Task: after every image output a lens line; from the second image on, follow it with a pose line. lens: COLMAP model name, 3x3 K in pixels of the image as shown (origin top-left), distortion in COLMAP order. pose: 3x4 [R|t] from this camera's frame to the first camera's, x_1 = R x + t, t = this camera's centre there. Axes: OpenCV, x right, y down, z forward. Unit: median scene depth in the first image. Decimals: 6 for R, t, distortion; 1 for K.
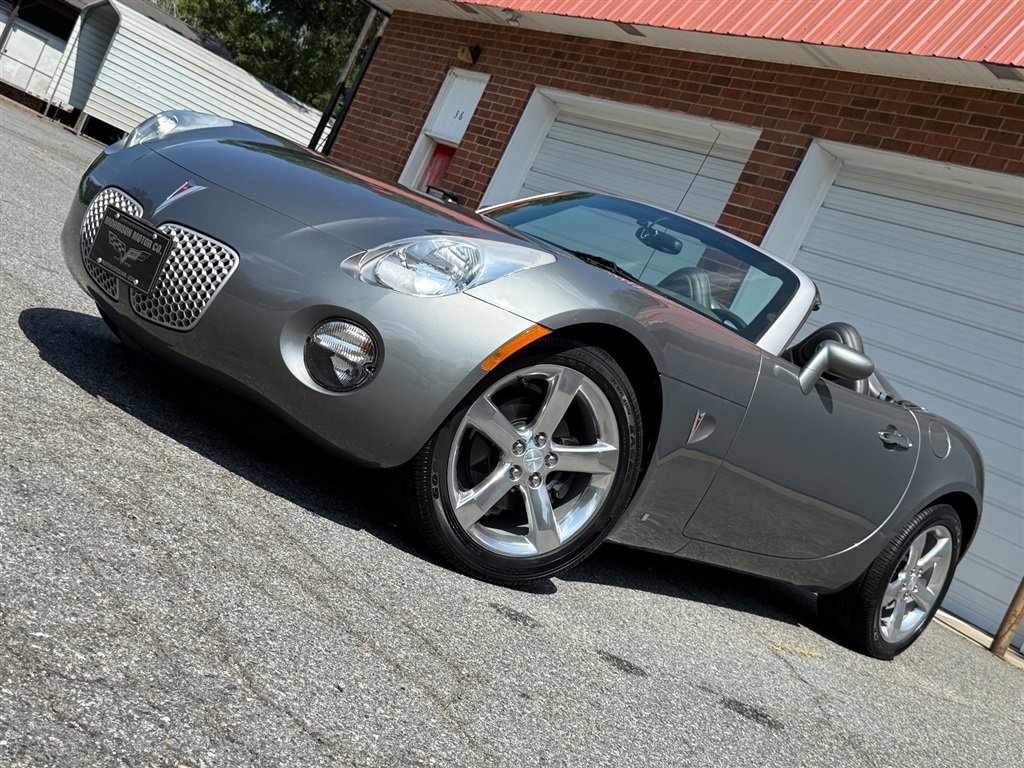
lens RADIAL K [[1323.5, 0, 506.9], [0, 1323.5, 388.5], [0, 0, 1]] dist [0.092430, 0.000000]
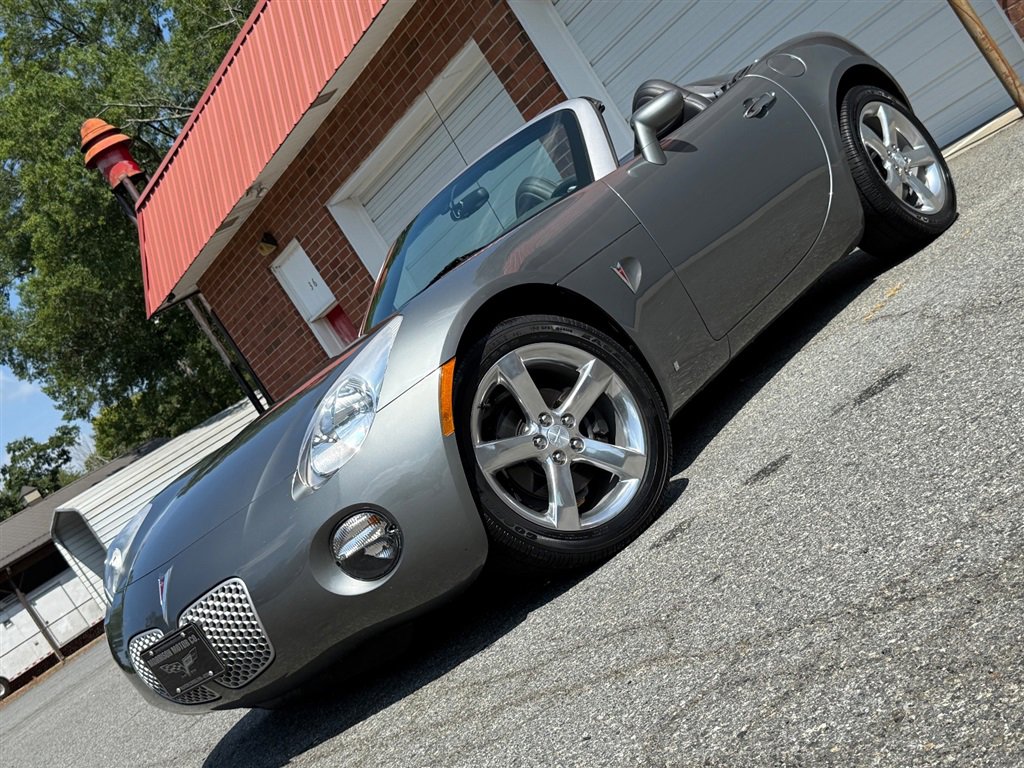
lens RADIAL K [[1323.5, 0, 506.2], [0, 1323.5, 384.3], [0, 0, 1]] dist [0.092430, 0.000000]
pose [[0.519860, -0.853412, -0.037875, 0.066998], [0.852070, 0.521189, -0.048359, 0.045089], [0.061011, -0.007133, 0.998112, -0.021742]]
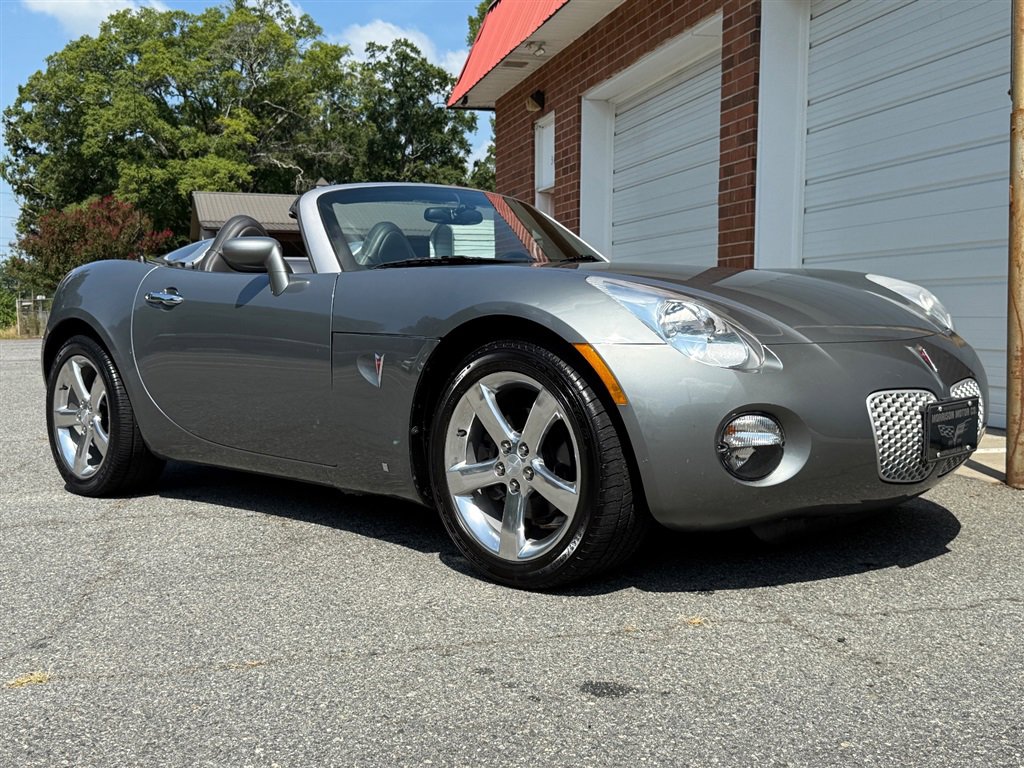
lens RADIAL K [[1159.1, 0, 506.1], [0, 1159.1, 383.8], [0, 0, 1]] dist [0.071470, 0.000000]
pose [[0.840677, -0.412285, -0.351117, 0.826951], [0.386556, 0.910938, -0.144104, 0.300878], [0.379257, -0.014581, 0.925176, 0.784928]]
